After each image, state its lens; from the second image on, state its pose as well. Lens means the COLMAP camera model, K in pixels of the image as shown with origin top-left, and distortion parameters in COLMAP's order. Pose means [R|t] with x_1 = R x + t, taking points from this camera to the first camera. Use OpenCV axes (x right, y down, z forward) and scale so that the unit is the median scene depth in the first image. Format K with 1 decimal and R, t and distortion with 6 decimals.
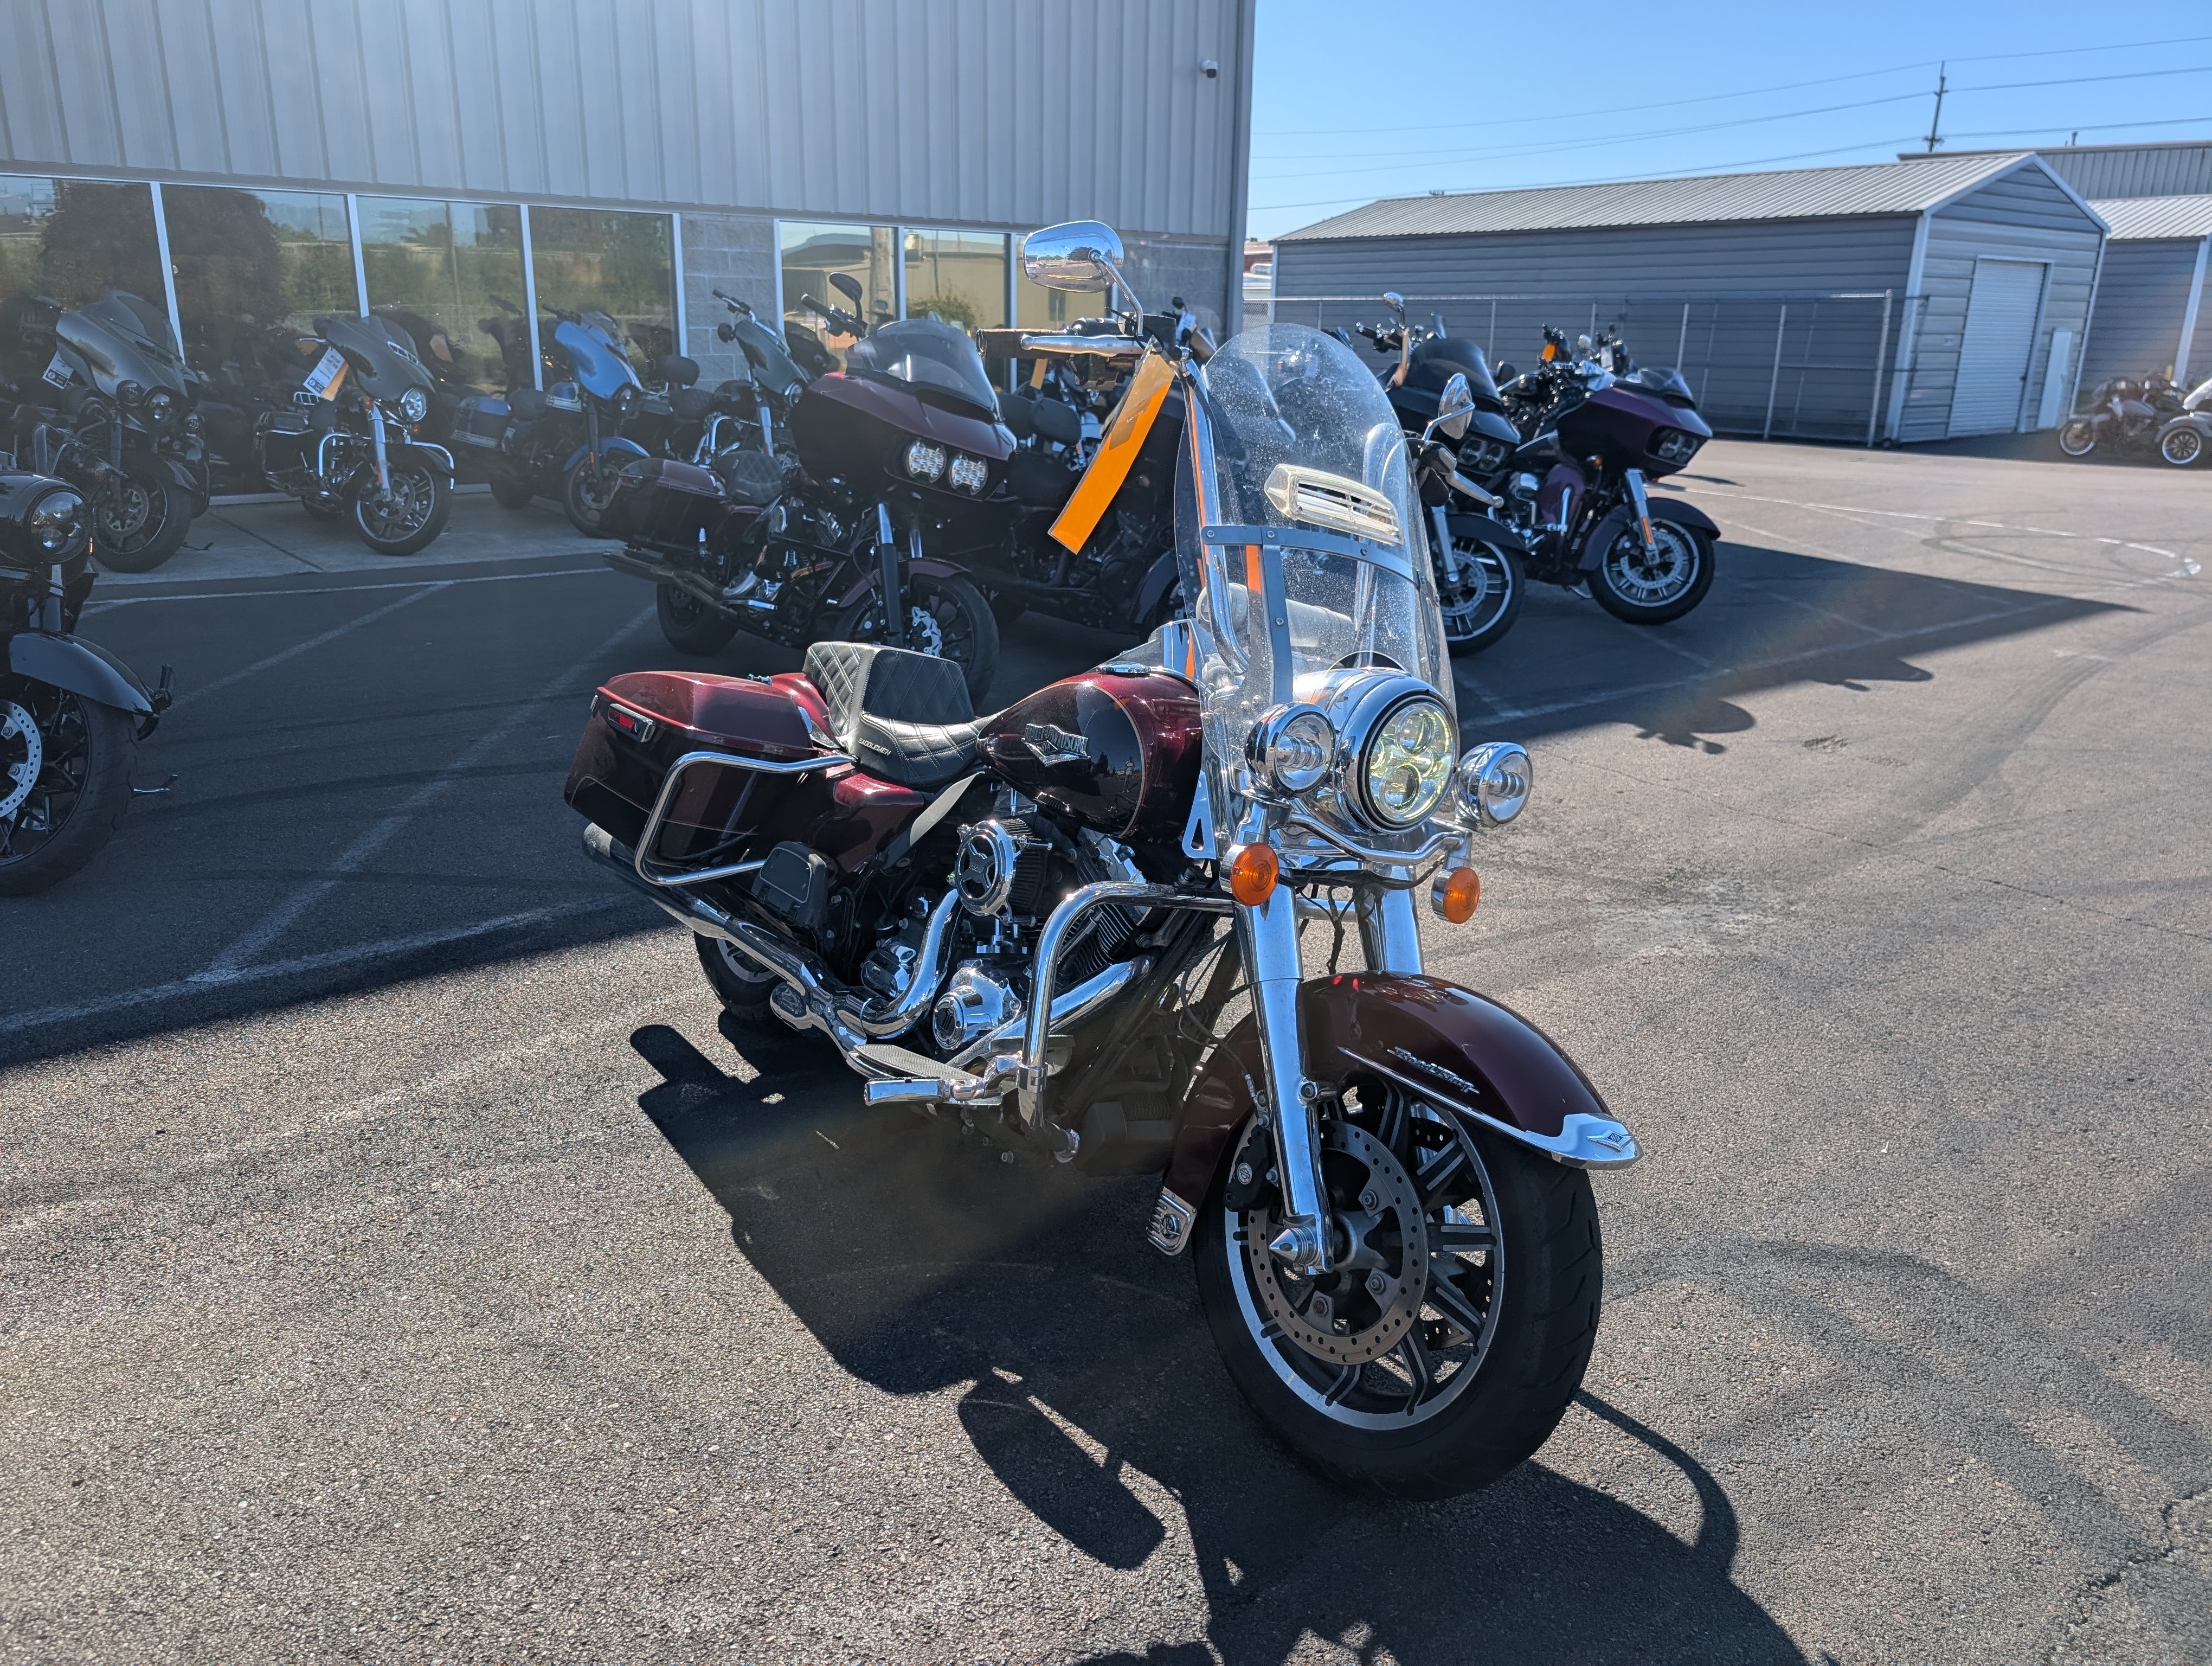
lens RADIAL K [[1574.0, 0, 1087.3], [0, 1574.0, 786.7], [0, 0, 1]] dist [0.006771, -0.010385]
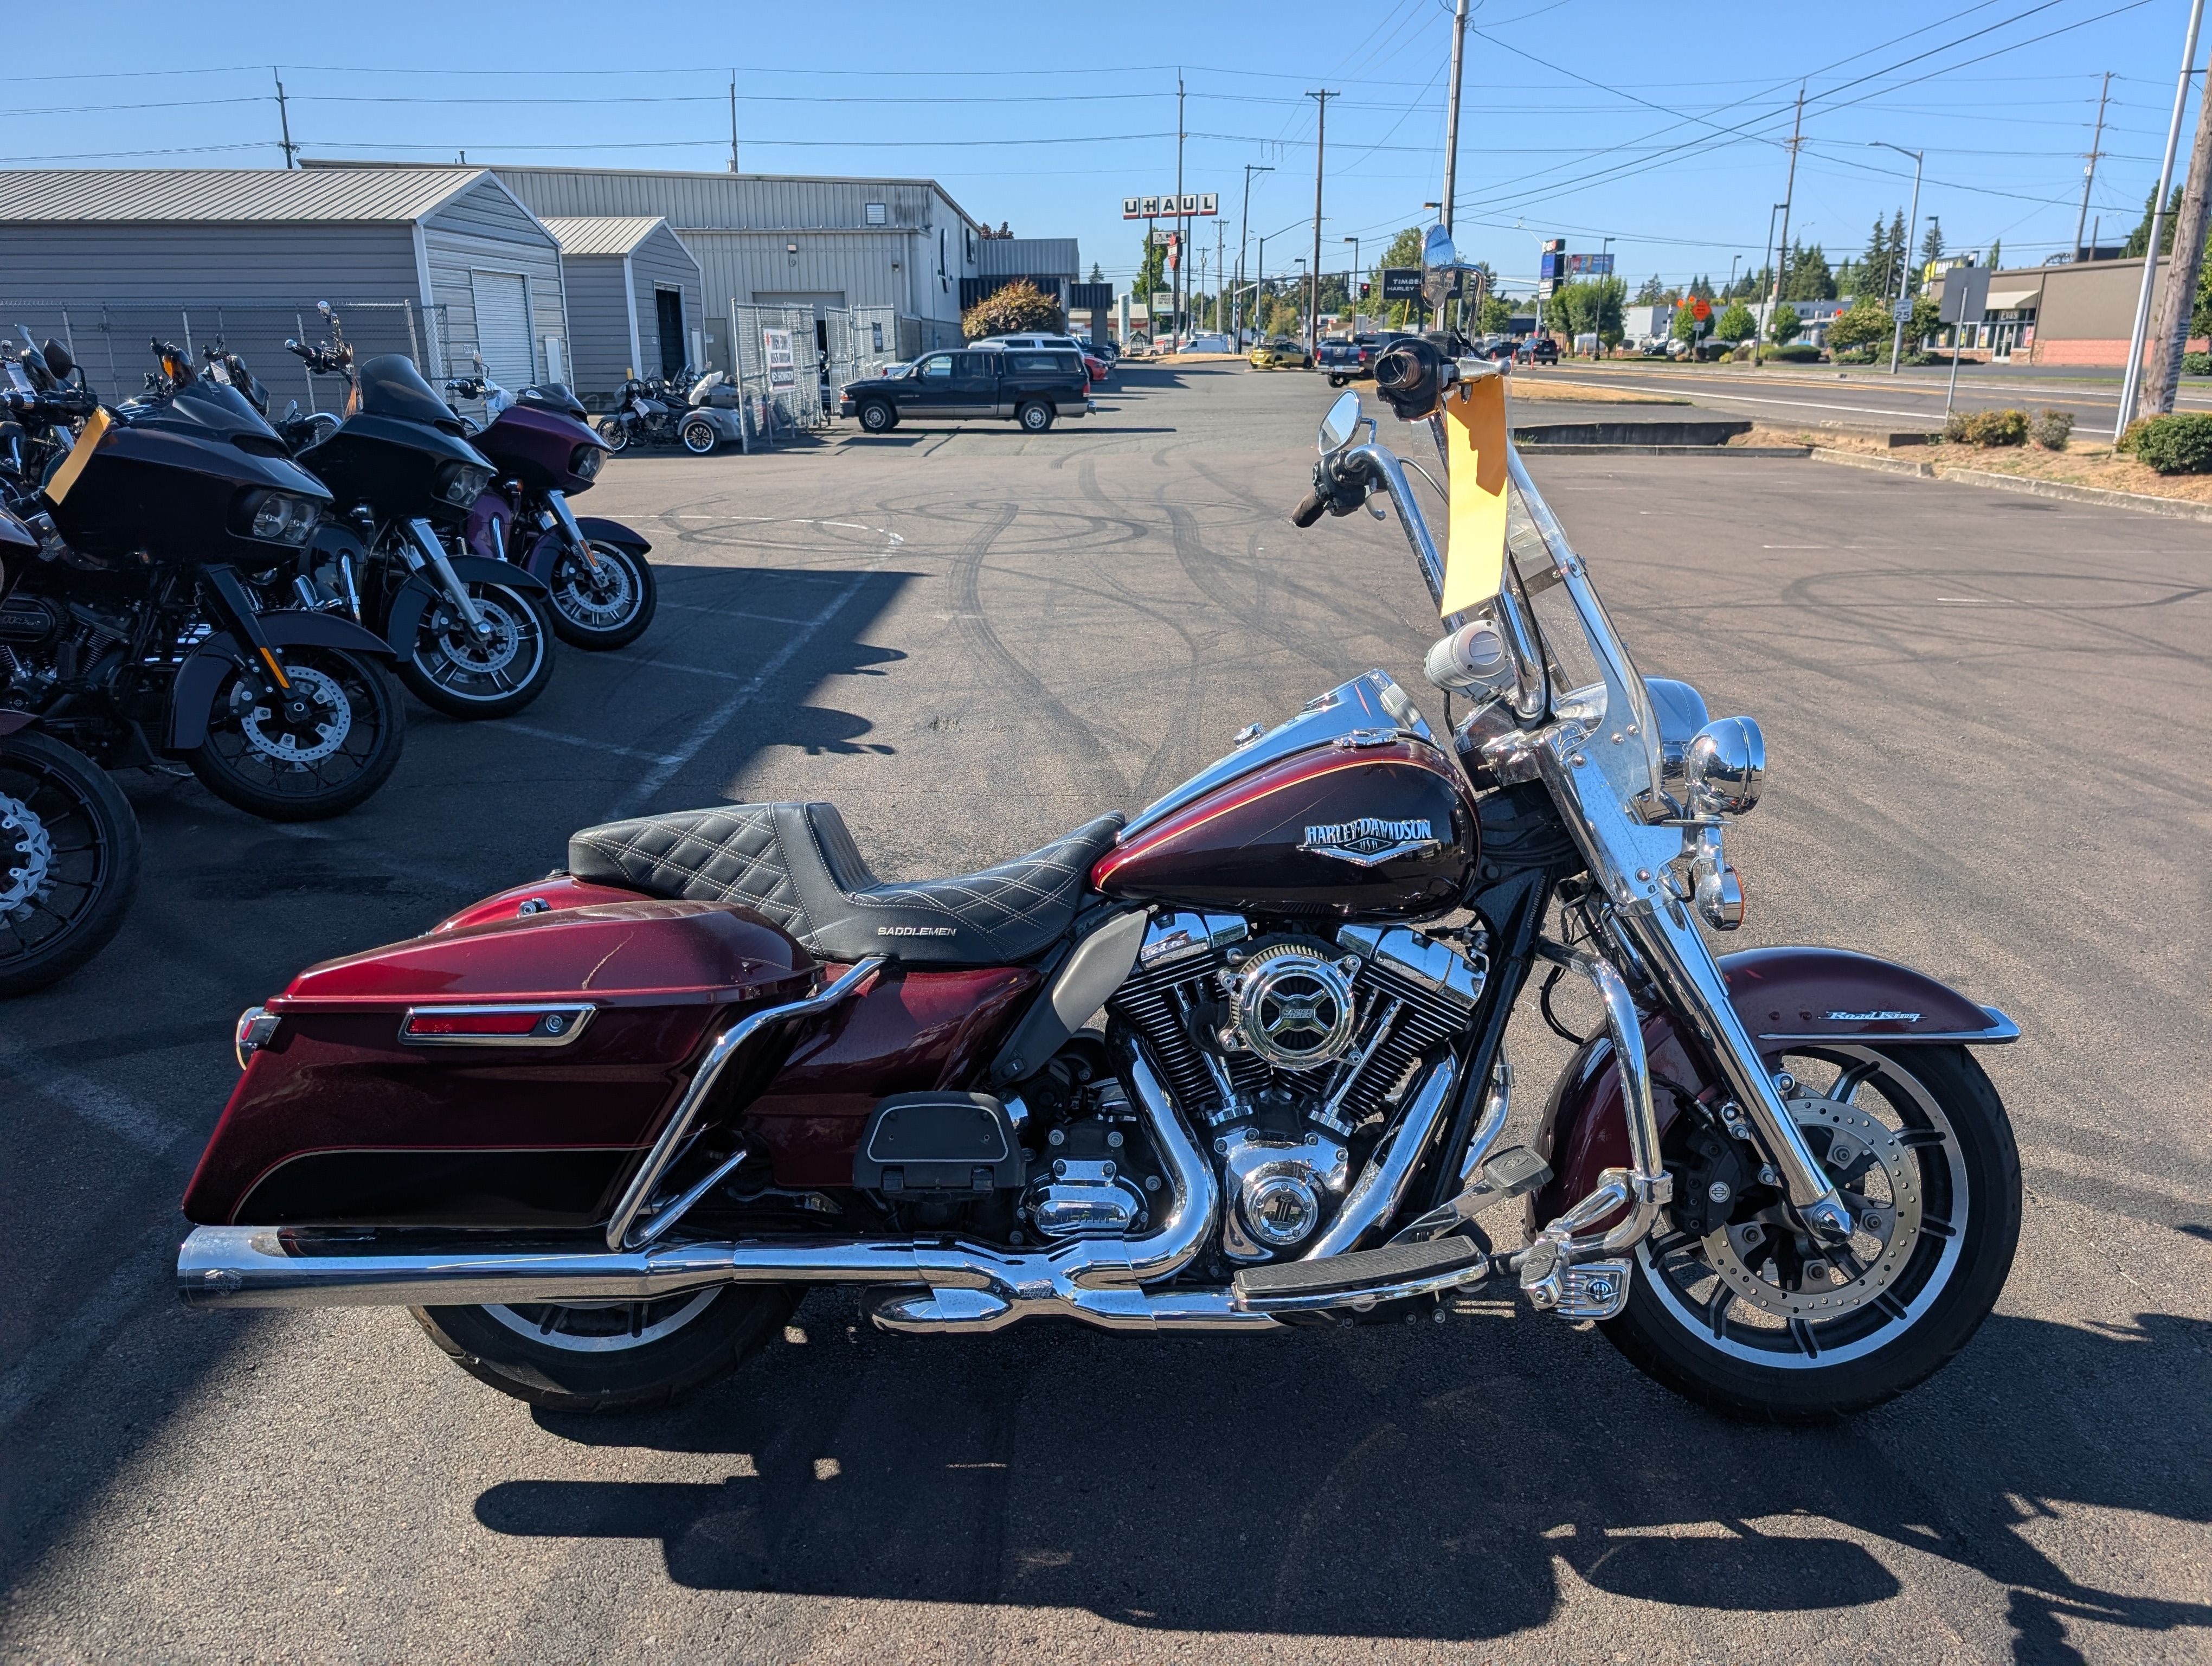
lens RADIAL K [[1568.4, 0, 1132.6], [0, 1568.4, 832.0], [0, 0, 1]] dist [0.003136, 0.002107]
pose [[0.612879, -0.246484, 0.750749, -0.197817], [0.229815, 0.964634, 0.129095, -0.045962], [-0.756018, 0.093414, 0.647850, 0.146644]]
